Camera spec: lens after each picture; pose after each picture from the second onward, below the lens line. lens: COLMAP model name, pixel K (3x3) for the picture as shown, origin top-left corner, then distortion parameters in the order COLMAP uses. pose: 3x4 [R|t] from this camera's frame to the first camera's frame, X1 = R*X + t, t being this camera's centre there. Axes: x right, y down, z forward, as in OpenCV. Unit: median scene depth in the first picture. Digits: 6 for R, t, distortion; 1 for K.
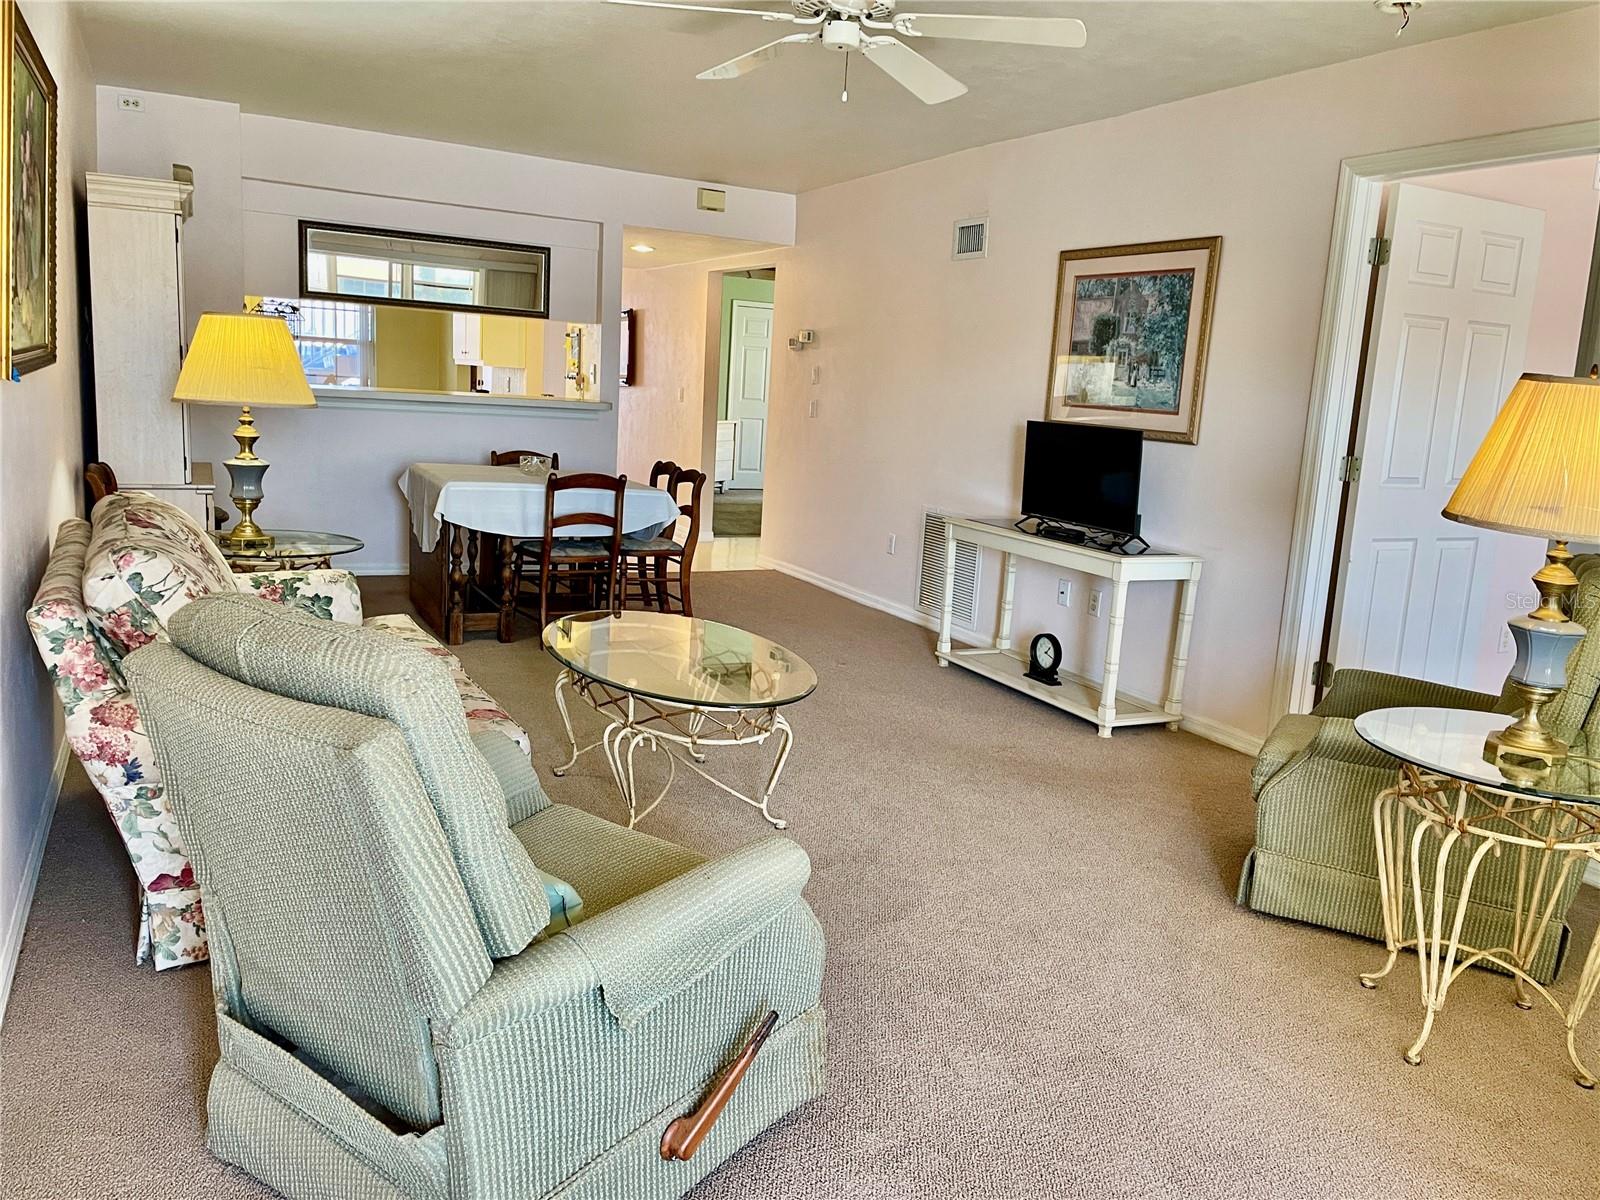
lens RADIAL K [[1210.5, 0, 804.8], [0, 1210.5, 583.1], [0, 0, 1]] dist [0.087222, -0.111376]
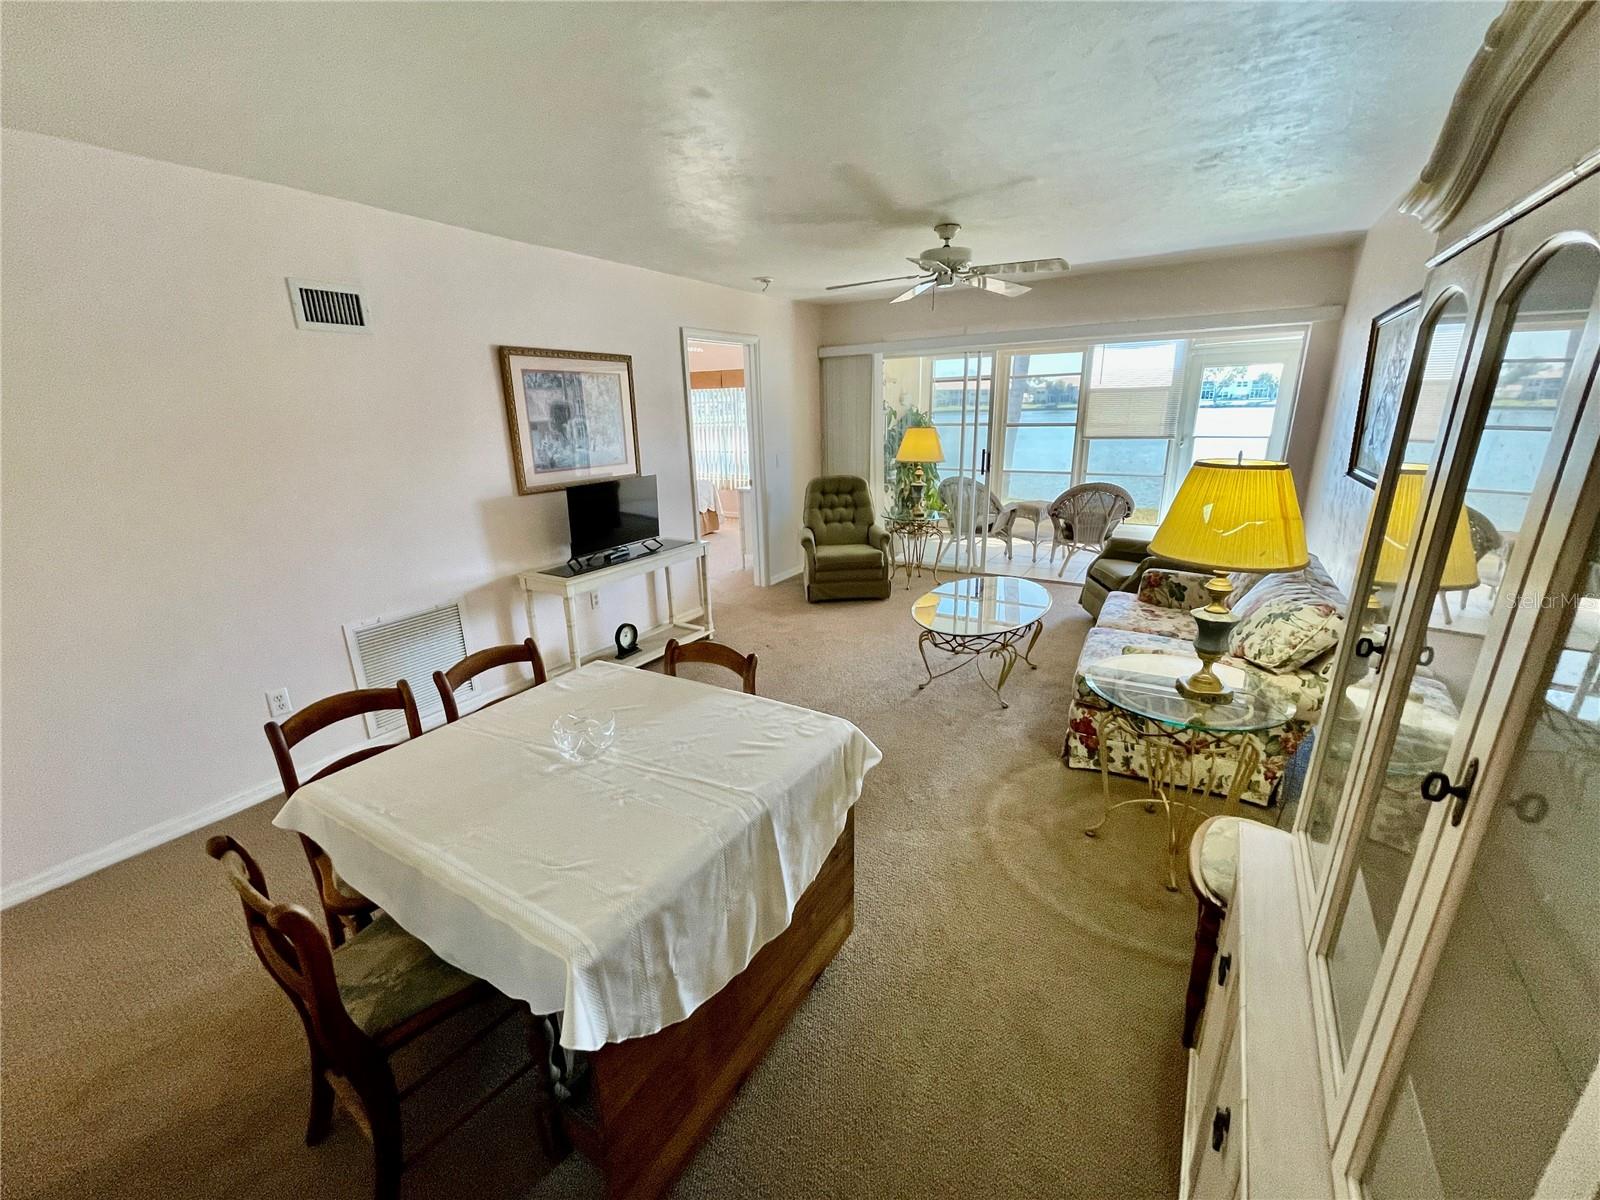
lens RADIAL K [[643.5, 0, 799.9], [0, 643.5, 595.8], [0, 0, 1]] dist [-0.004392, 0.000966]
pose [[-0.519714, -0.286447, 0.804889, -0.573391], [0.135361, 0.902608, 0.408626, -0.303145], [-0.843549, 0.321320, -0.430324, 1.243522]]
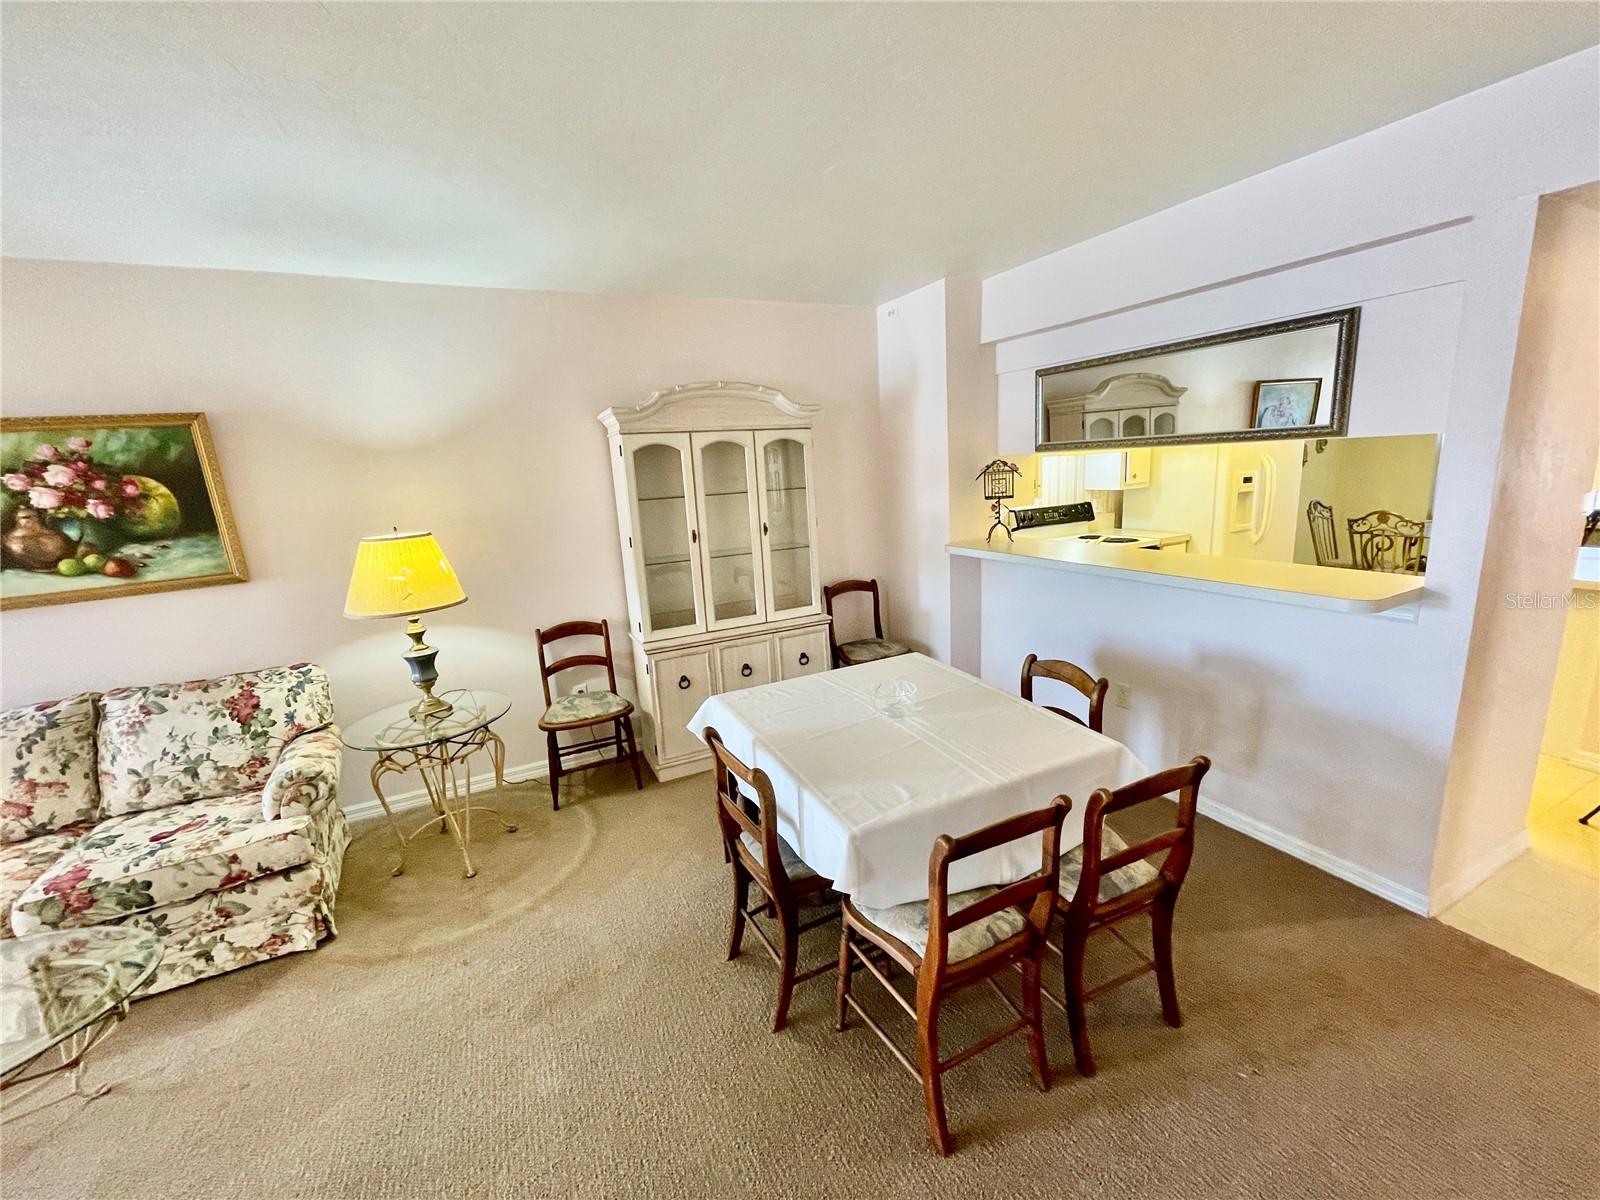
lens RADIAL K [[643.5, 0, 801.6], [0, 643.5, 599.7], [0, 0, 1]] dist [-0.004392, 0.000966]
pose [[-0.005633, 0.150312, -0.988623, 0.149953], [-0.108670, 0.982691, 0.150030, -0.241861], [0.994062, 0.108278, 0.010799, 1.144814]]
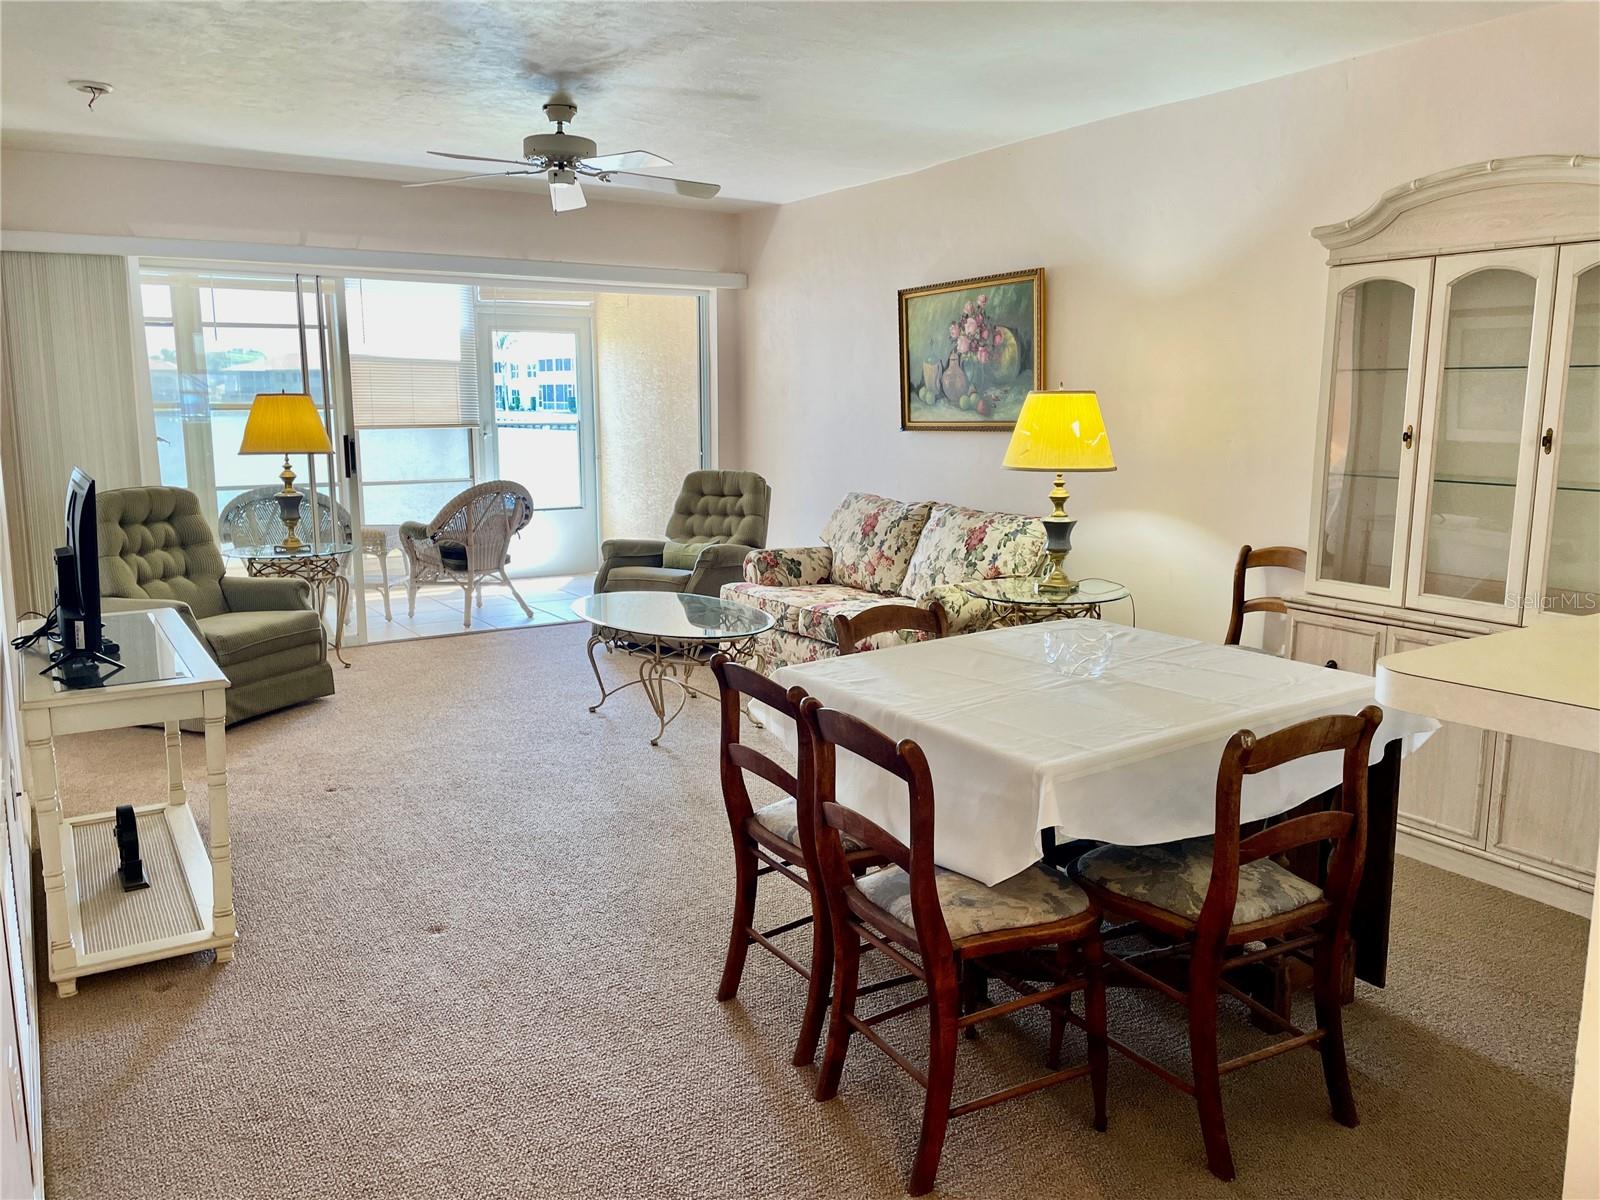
lens RADIAL K [[1210.5, 0, 786.6], [0, 1210.5, 594.5], [0, 0, 1]] dist [0.087222, -0.111376]
pose [[-0.994186, -0.041174, -0.099496, -0.073841], [-0.070711, 0.946495, 0.314875, -0.311296], [0.081207, 0.320080, -0.943904, 1.736613]]
